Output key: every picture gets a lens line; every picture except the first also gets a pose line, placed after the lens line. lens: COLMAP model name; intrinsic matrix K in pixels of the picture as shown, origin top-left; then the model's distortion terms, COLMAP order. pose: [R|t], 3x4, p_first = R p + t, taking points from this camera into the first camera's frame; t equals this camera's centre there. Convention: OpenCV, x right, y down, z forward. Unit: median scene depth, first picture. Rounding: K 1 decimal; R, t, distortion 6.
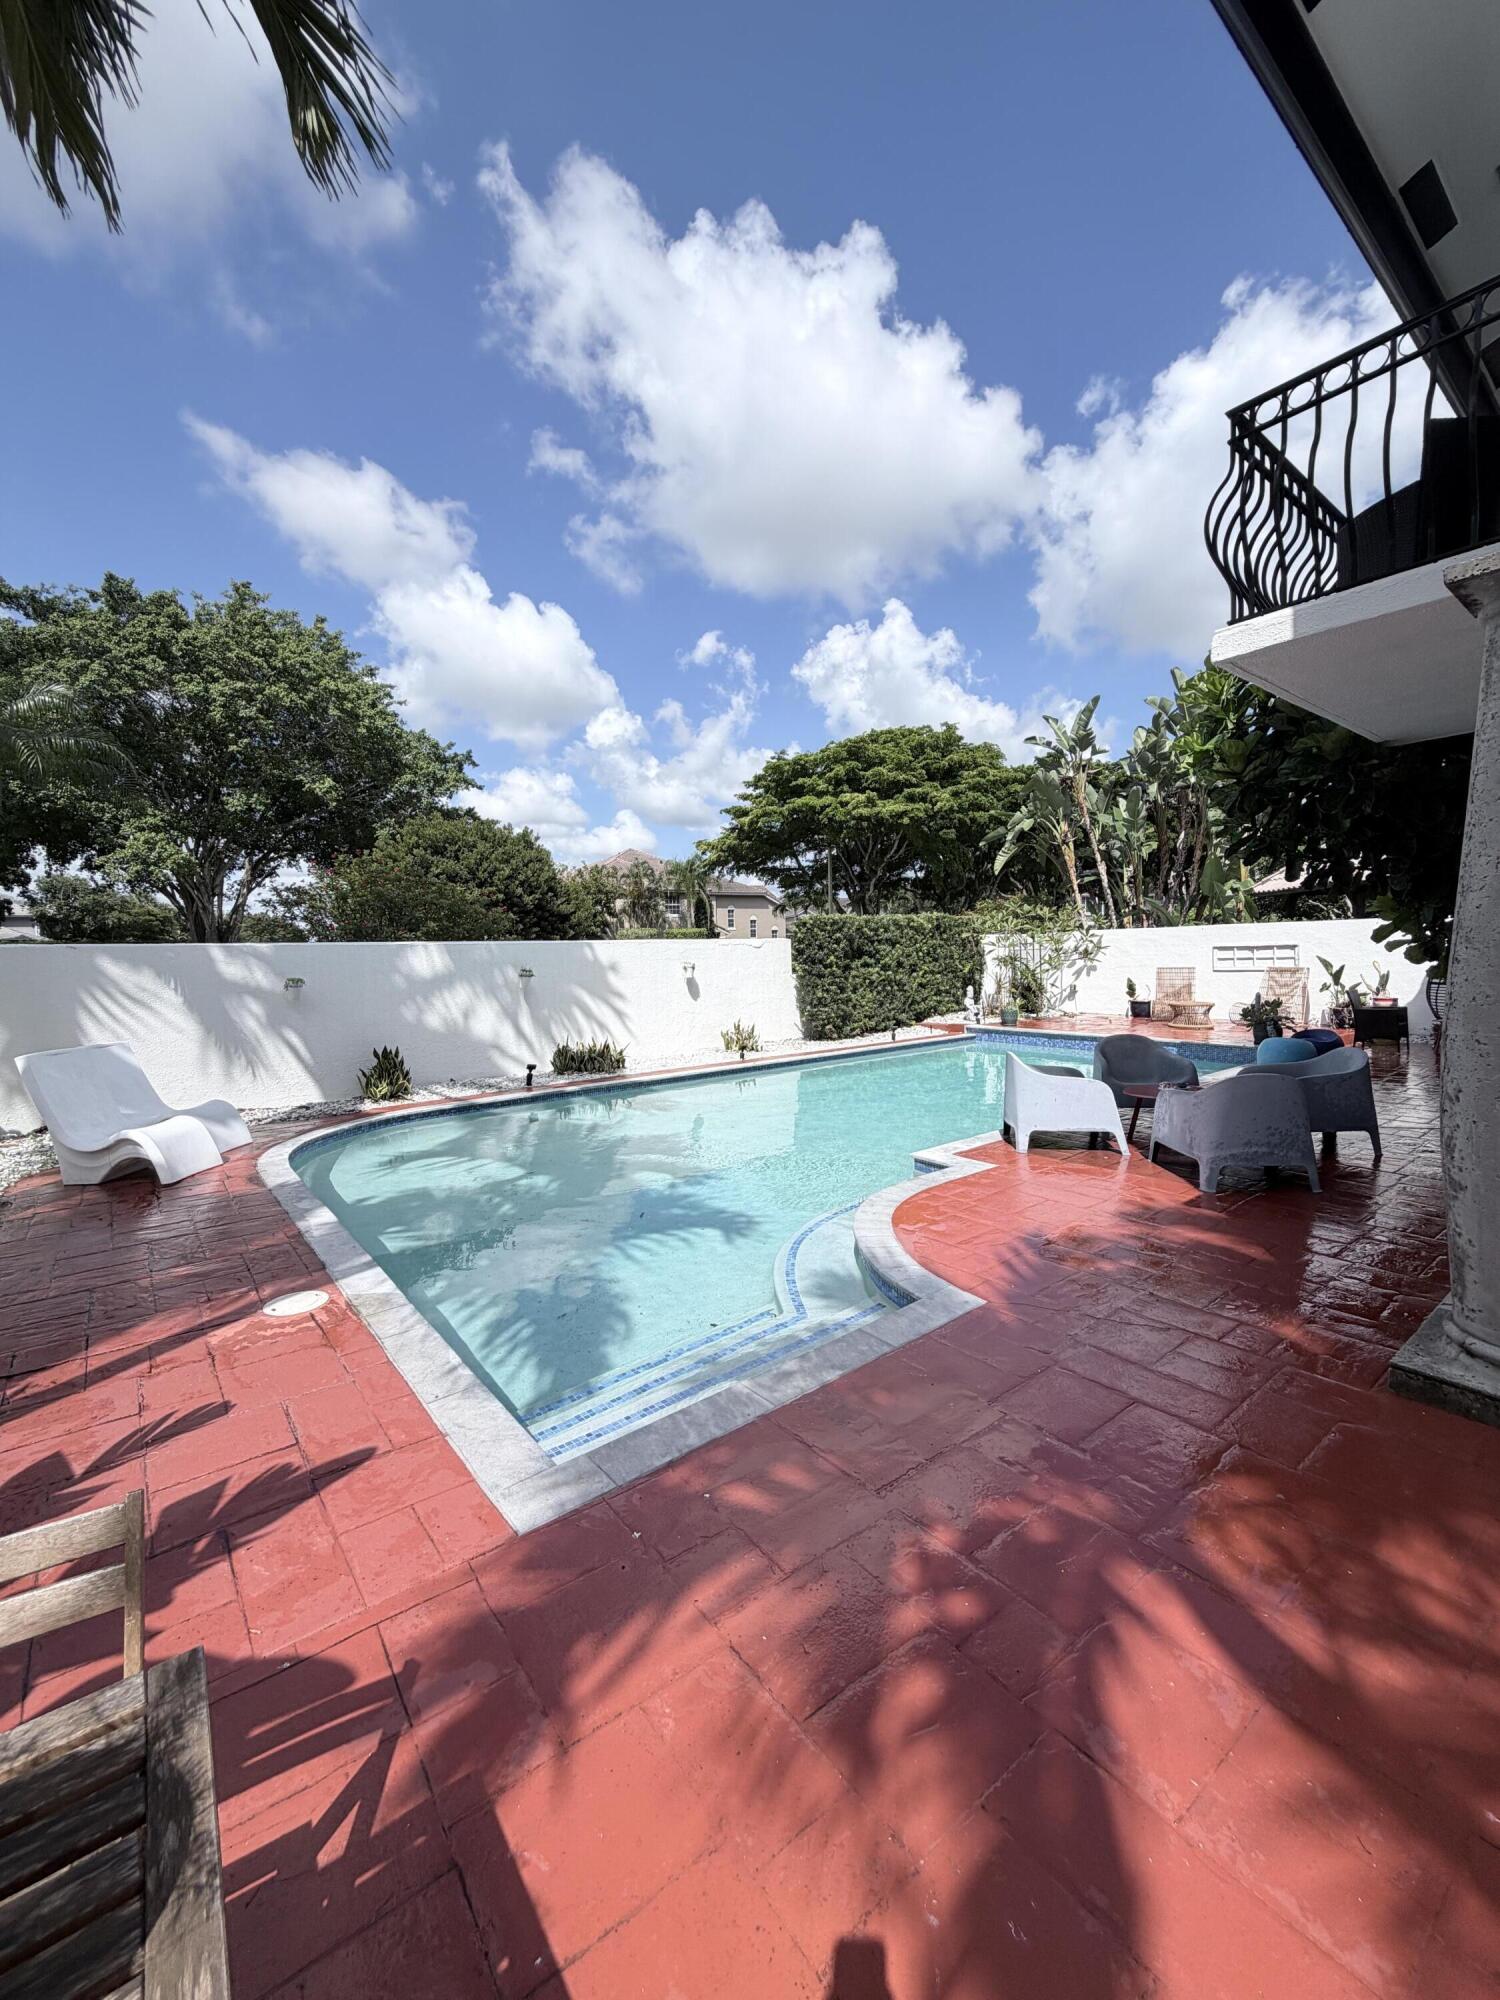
lens RADIAL K [[795.6, 0, 750.3], [0, 795.6, 990.6], [0, 0, 1]] dist [-0.001725, 0.000465]
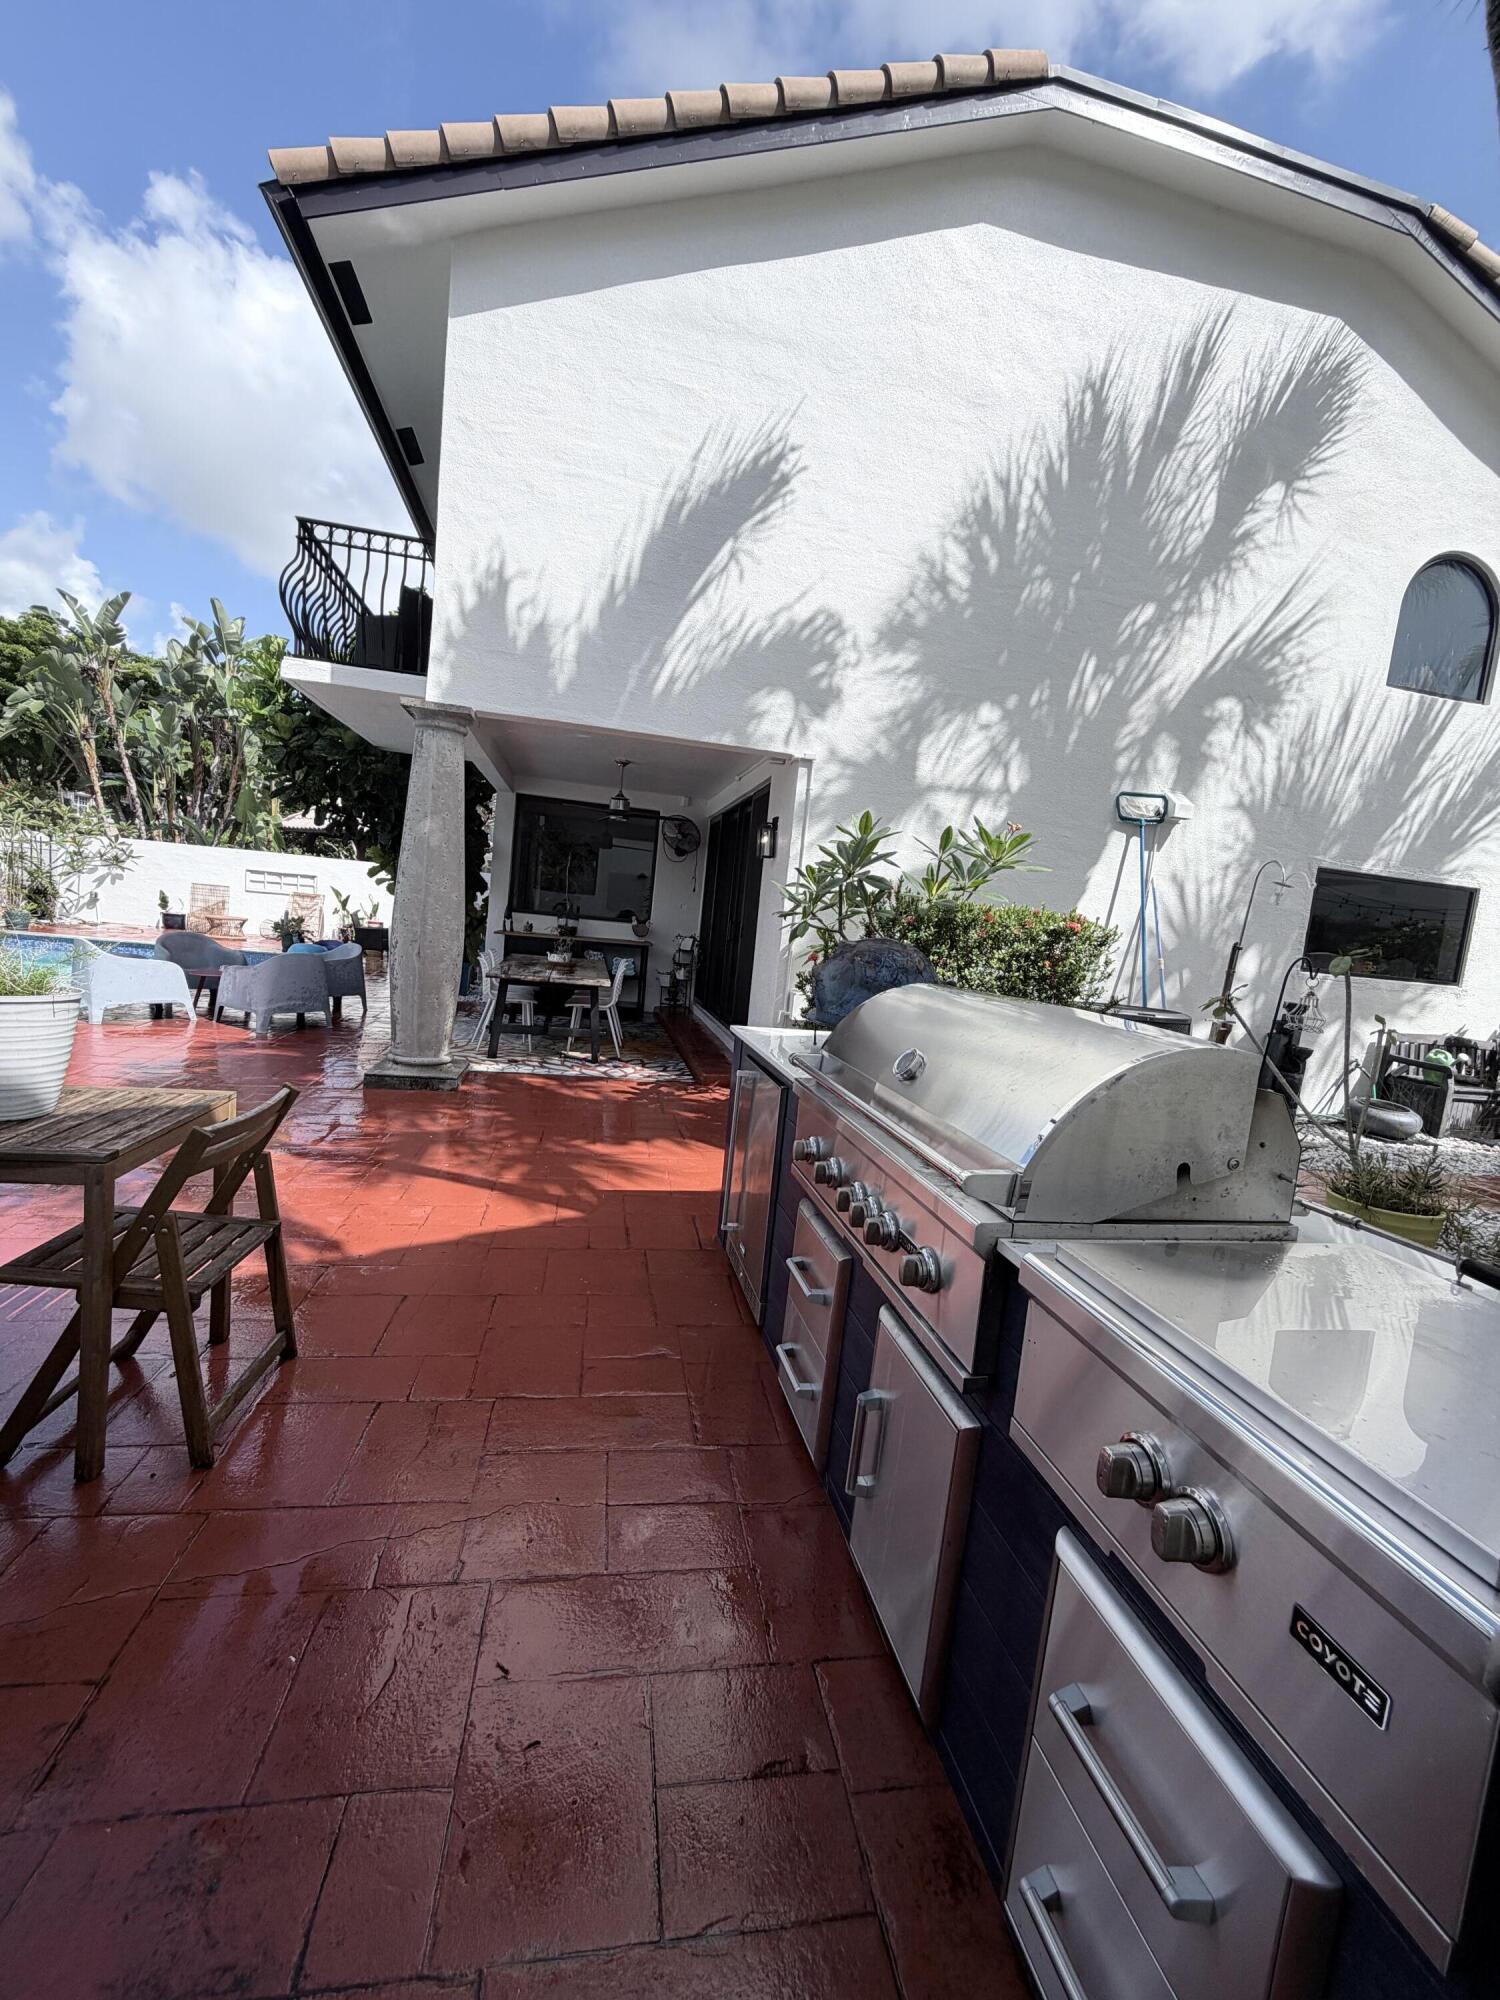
lens RADIAL K [[795.6, 0, 746.5], [0, 795.6, 991.7], [0, 0, 1]] dist [-0.001725, 0.000465]
pose [[0.447362, -0.017485, 0.894182, -0.102473], [-0.062252, 0.996775, 0.050636, 0.015232], [-0.892184, -0.078317, 0.444831, -0.136011]]
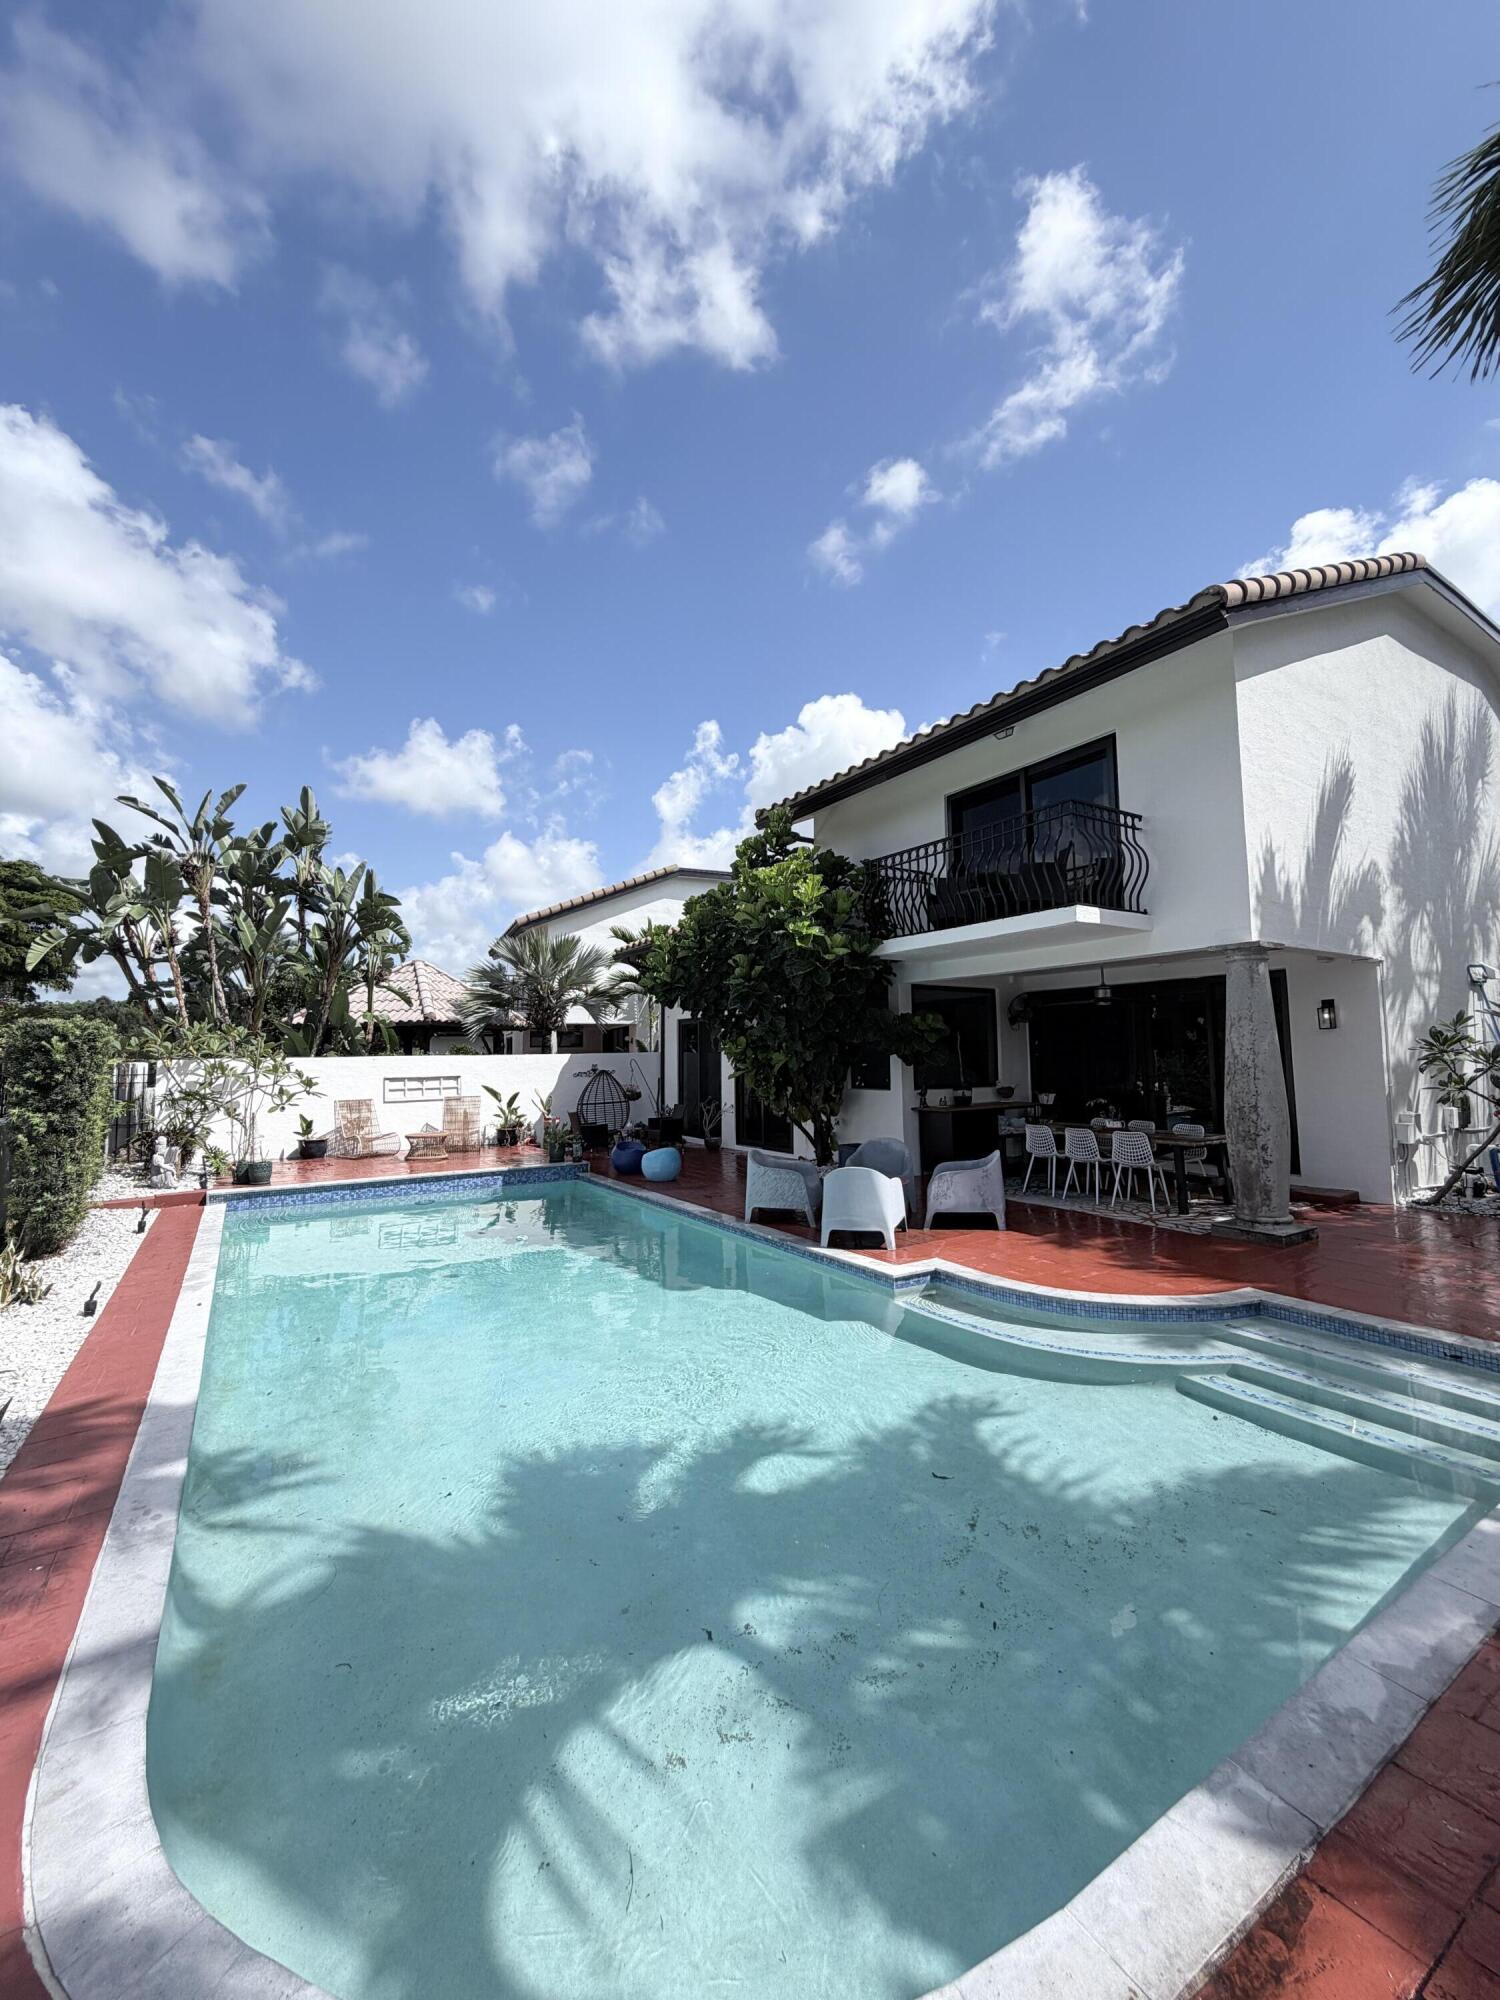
lens RADIAL K [[752.4, 0, 766.3], [0, 752.4, 1011.1], [0, 0, 1]] dist [-0.006002, -0.000518]
pose [[0.054538, 0.061814, 0.996597, -0.284868], [0.078335, 0.994741, -0.065985, -0.032345], [-0.995434, 0.081667, 0.049409, 0.373024]]
